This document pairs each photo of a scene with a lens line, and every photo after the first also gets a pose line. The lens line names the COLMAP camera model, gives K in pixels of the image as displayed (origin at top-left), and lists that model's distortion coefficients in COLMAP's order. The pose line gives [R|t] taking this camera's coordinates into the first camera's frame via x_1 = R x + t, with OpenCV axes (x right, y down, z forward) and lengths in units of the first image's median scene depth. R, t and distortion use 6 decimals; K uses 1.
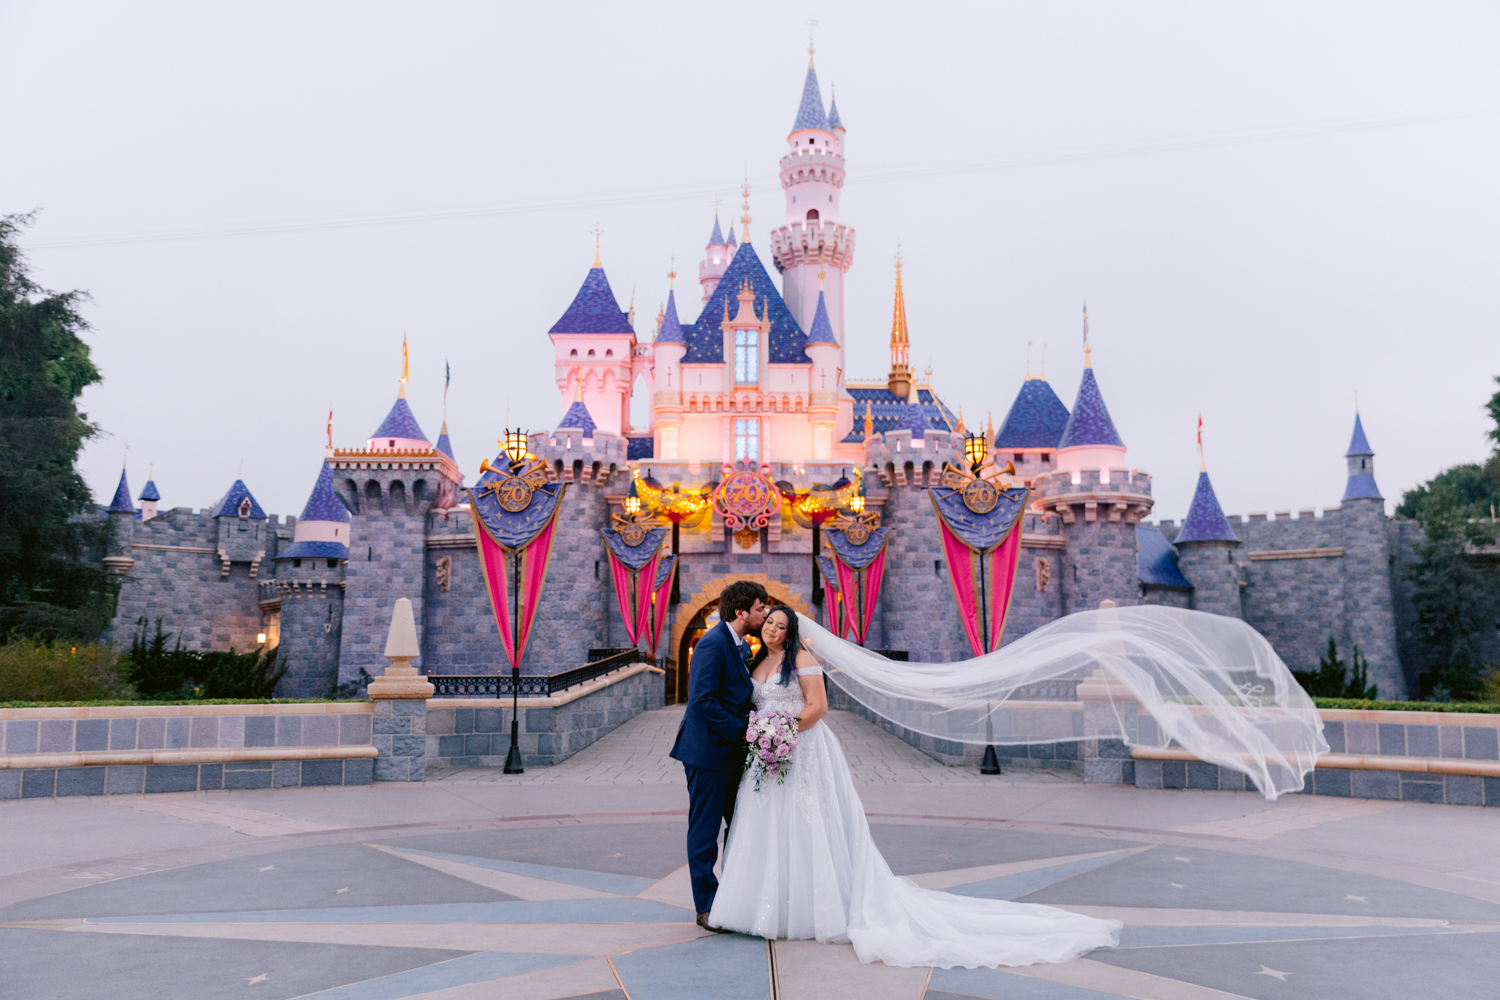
lens RADIAL K [[1143.0, 0, 752.5], [0, 1143.0, 516.8], [0, 0, 1]] dist [0.003202, 0.003575]
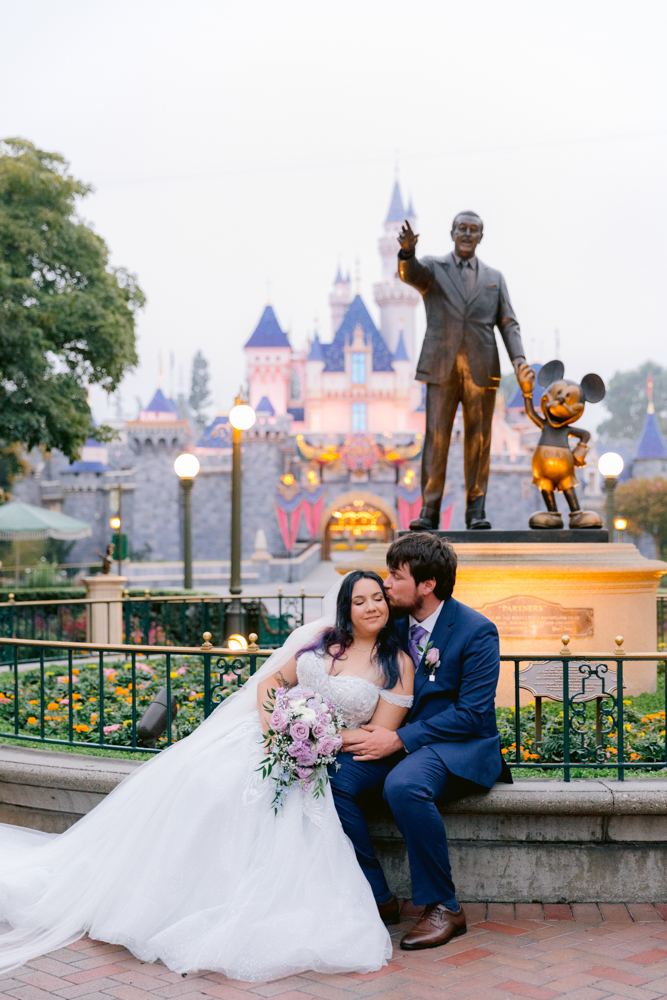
lens RADIAL K [[3663.9, 0, 333.5], [0, 3663.9, 500.0], [0, 0, 1]] dist [0.087077, 0.554231]
pose [[0.999994, -0.003307, 0.001347, -0.052743], [0.003072, 0.989061, 0.147476, -0.776291], [-0.001820, -0.147471, 0.989065, -4.653163]]
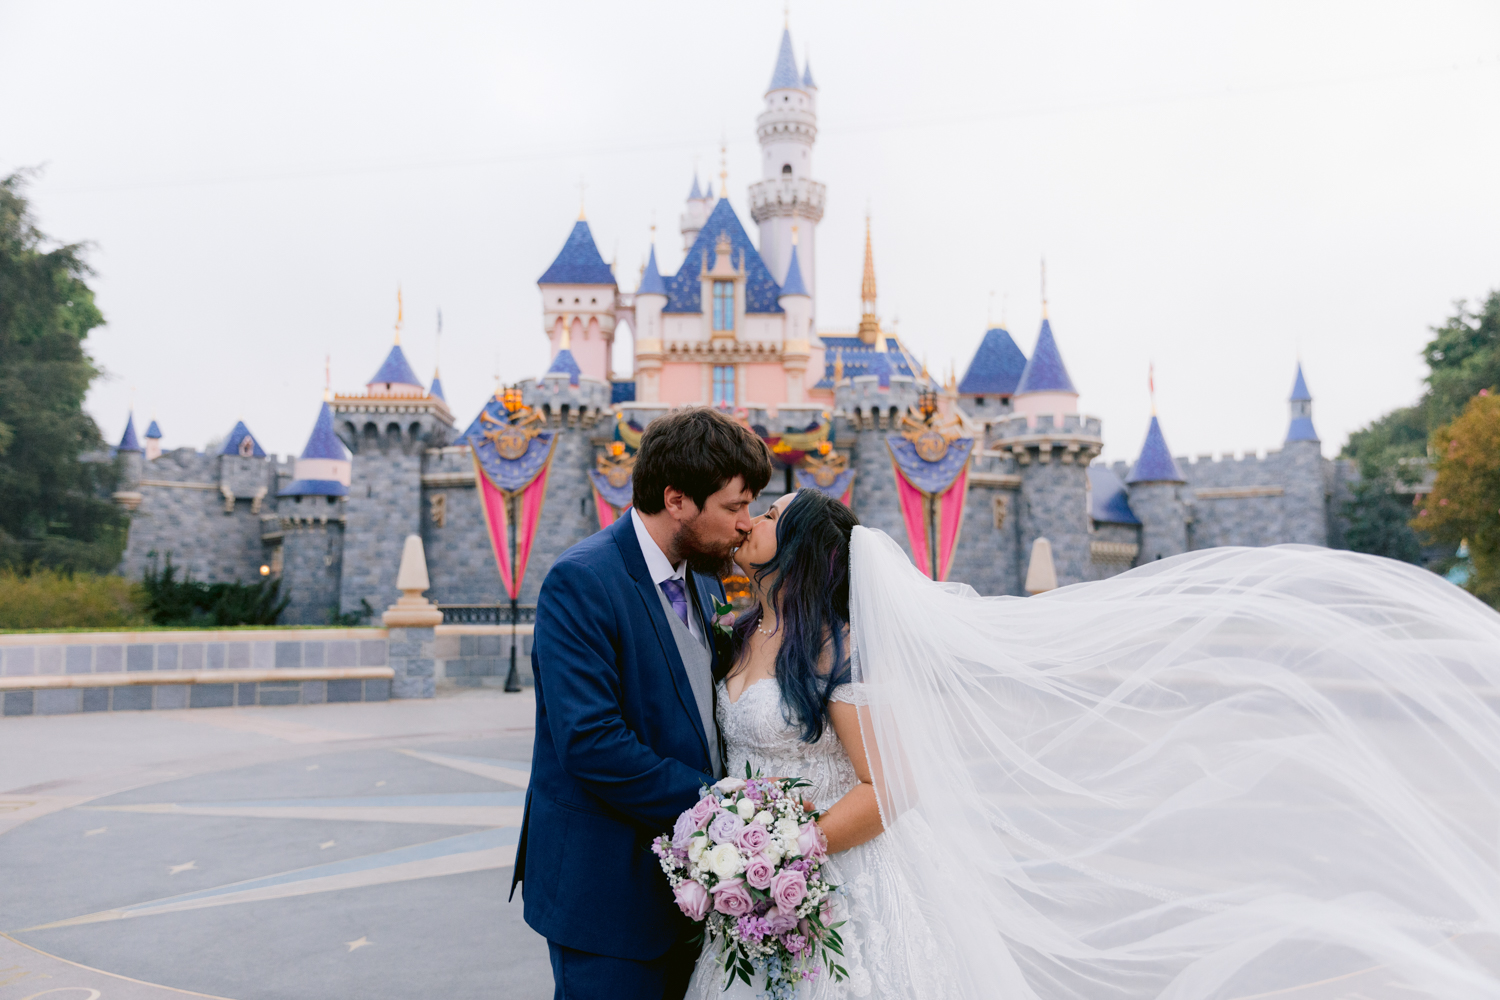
lens RADIAL K [[1124.7, 0, 750.0], [0, 1124.7, 500.0], [0, 0, 1]] dist [-0.000671, -0.002080]
pose [[0.999871, 0.001788, 0.015954, 0.002848], [-0.002490, 0.999024, 0.044110, -0.006855], [-0.015859, -0.044144, 0.998899, -0.049938]]
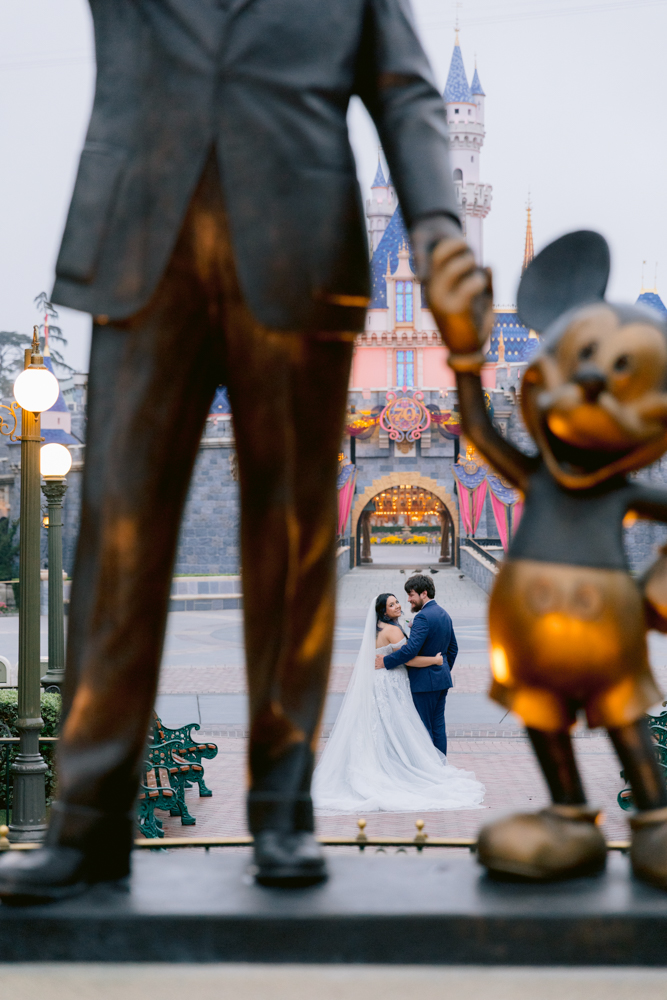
lens RADIAL K [[3663.9, 0, 333.5], [0, 3663.9, 500.0], [0, 0, 1]] dist [0.087077, 0.554231]
pose [[0.999374, -0.005687, -0.034914, 0.058253], [0.011318, 0.986516, 0.163275, -0.598536], [0.033514, -0.163568, 0.985963, -3.140982]]
